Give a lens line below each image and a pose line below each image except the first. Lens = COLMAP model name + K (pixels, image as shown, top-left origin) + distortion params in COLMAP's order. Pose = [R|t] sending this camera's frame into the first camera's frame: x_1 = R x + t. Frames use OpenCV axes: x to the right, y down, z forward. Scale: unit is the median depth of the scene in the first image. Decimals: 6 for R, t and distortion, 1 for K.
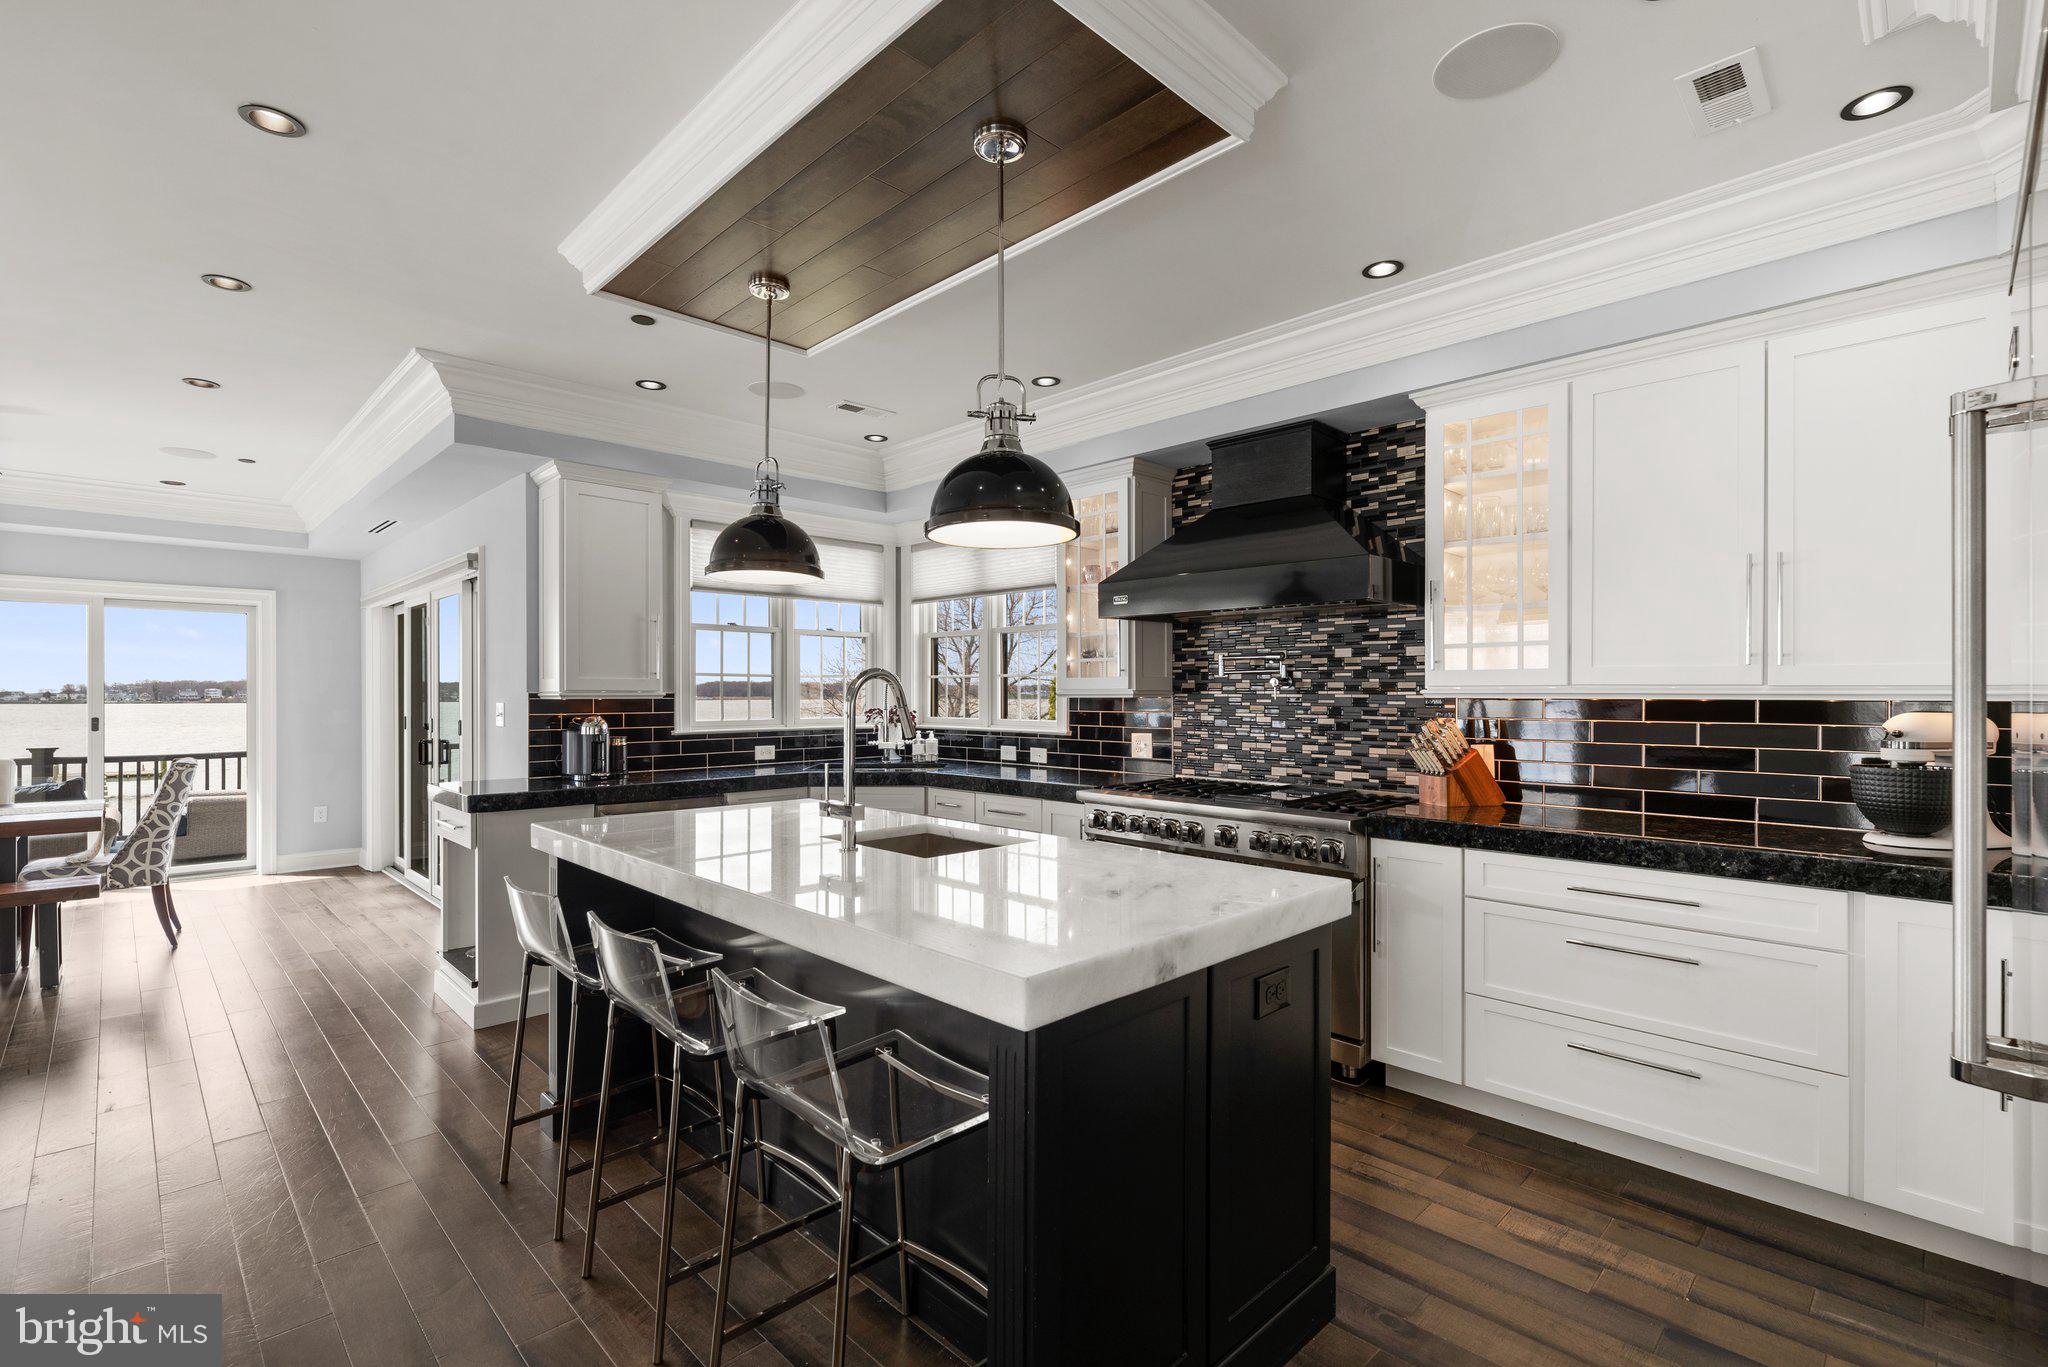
lens RADIAL K [[919.5, 0, 1028.5], [0, 919.5, 696.3], [0, 0, 1]] dist [-0.000654, -0.000256]
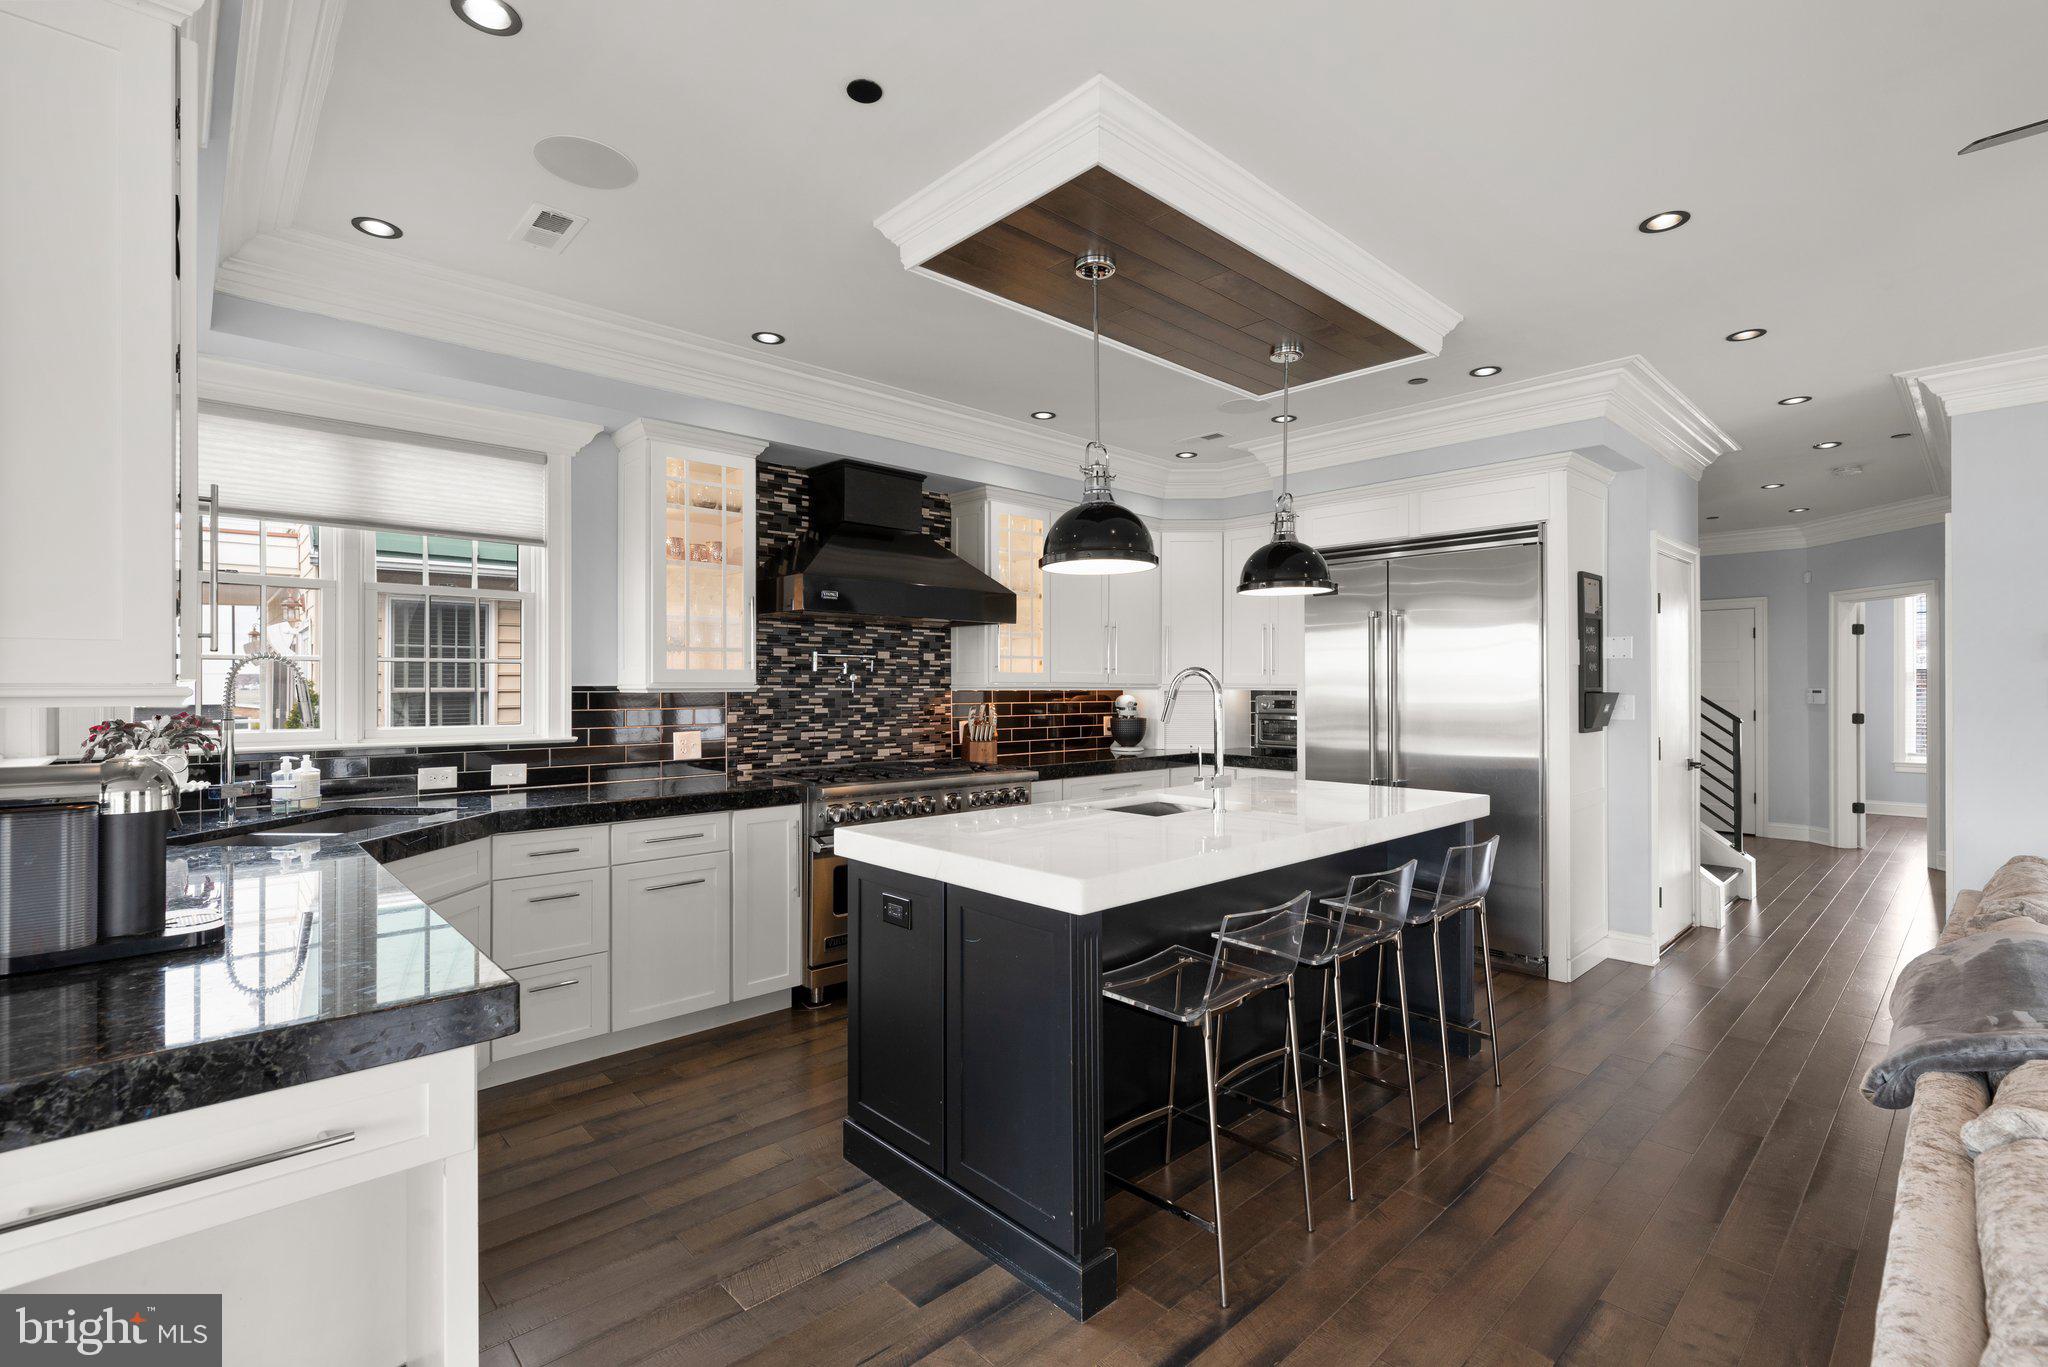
lens RADIAL K [[919.5, 0, 1026.2], [0, 919.5, 681.5], [0, 0, 1]] dist [-0.000654, -0.000256]
pose [[0.030882, 0.005165, 0.999510, -0.808996], [0.003101, 0.999981, -0.005264, -0.003366], [-0.999518, 0.003262, 0.030865, 0.677120]]
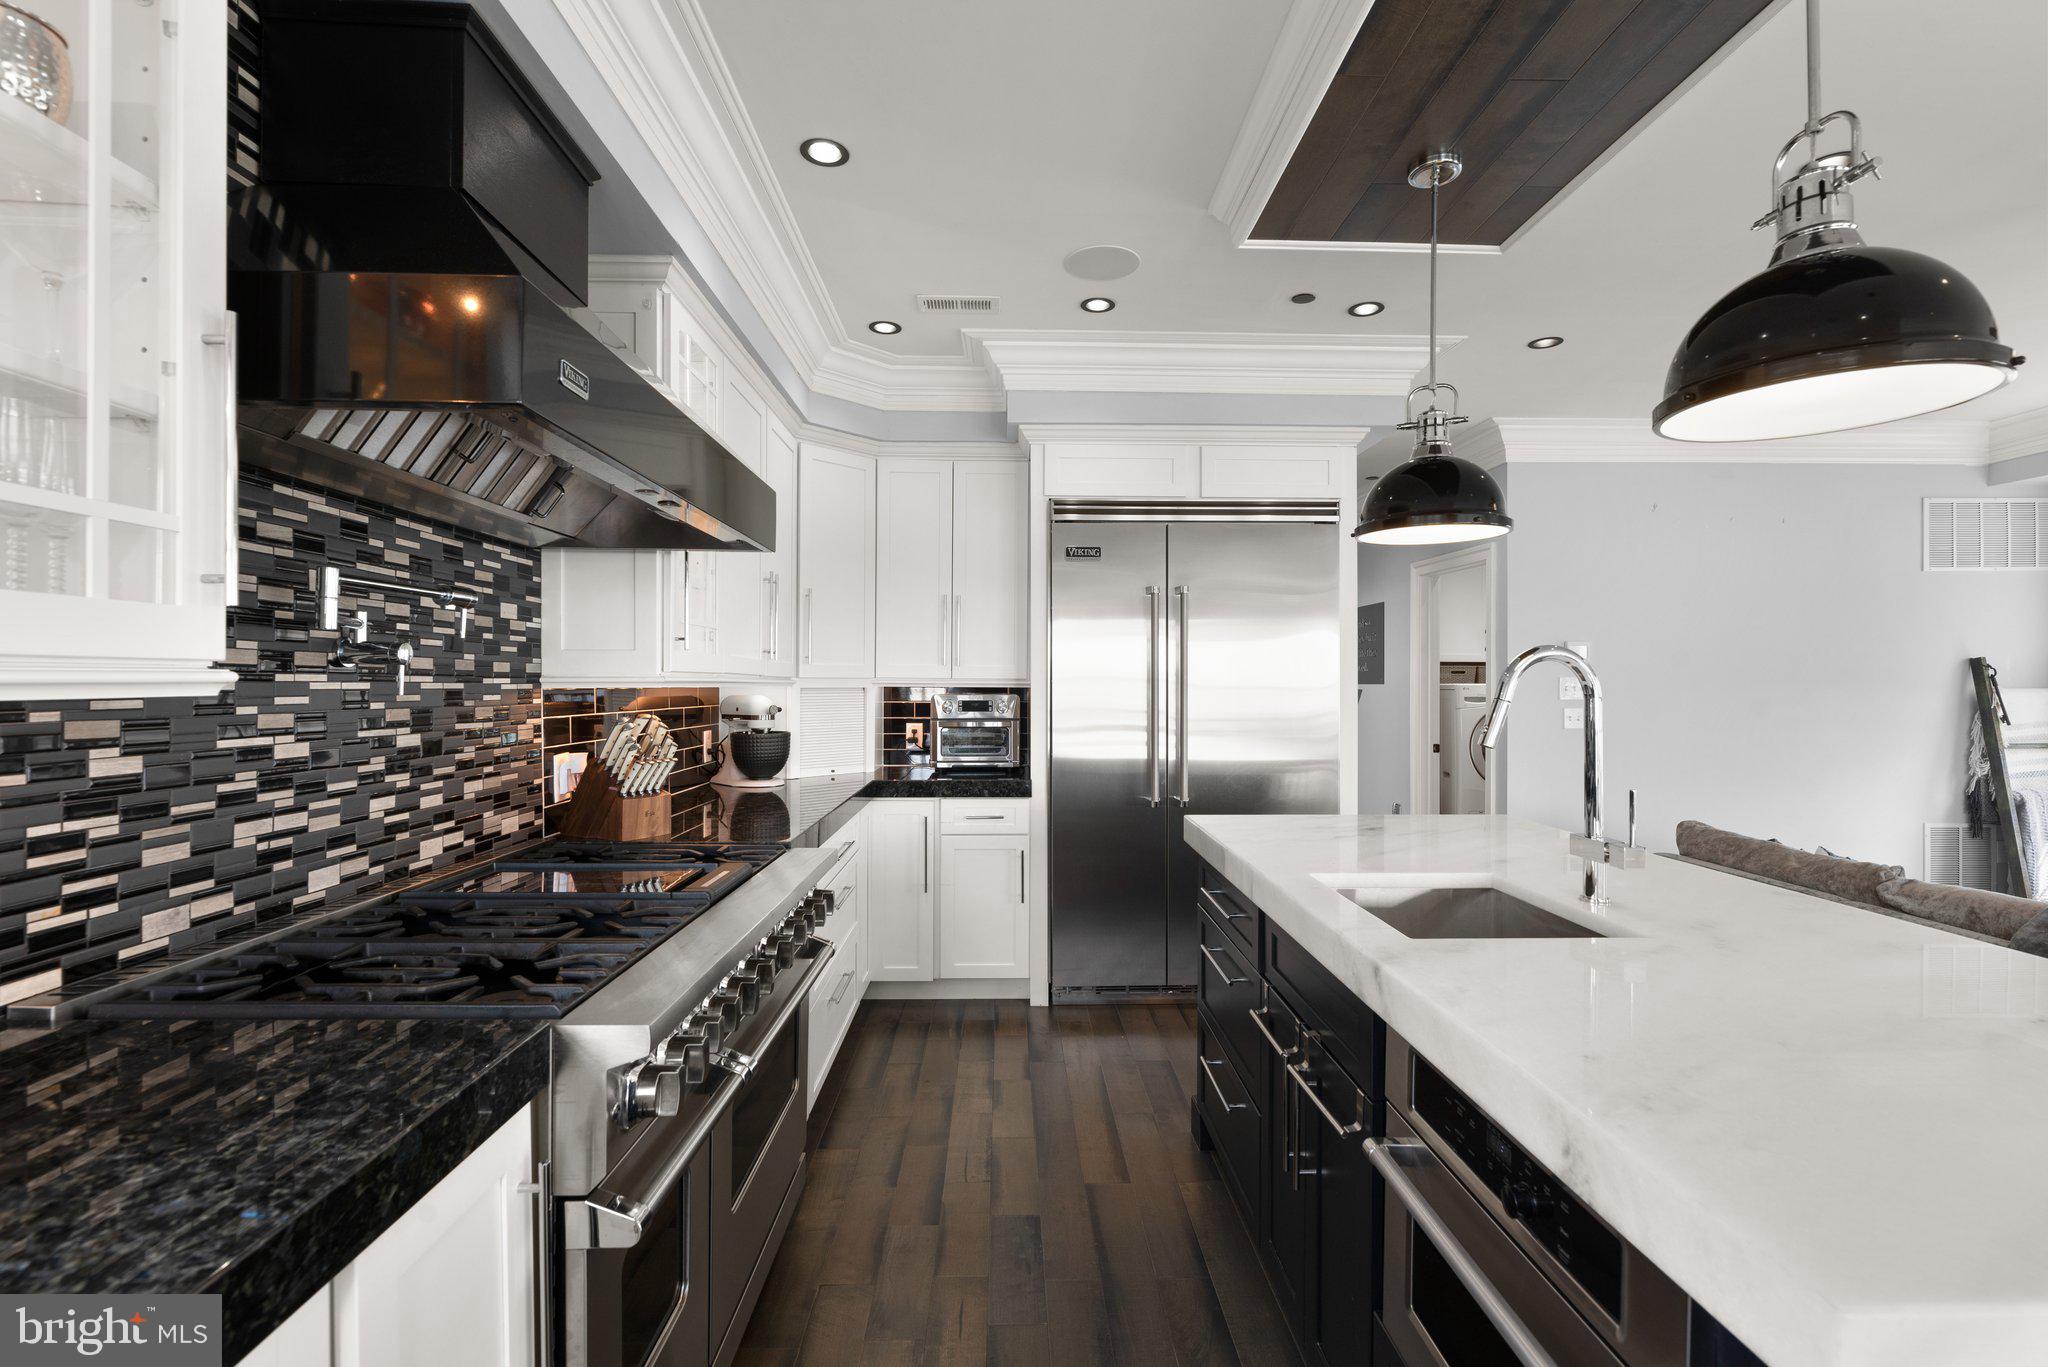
lens RADIAL K [[919.5, 0, 1027.0], [0, 919.5, 682.6], [0, 0, 1]] dist [-0.000654, -0.000256]
pose [[-0.724777, -0.000605, 0.688983, -0.203067], [0.000457, 0.999999, 0.001358, -0.002474], [-0.688983, 0.001299, -0.724776, 1.006310]]
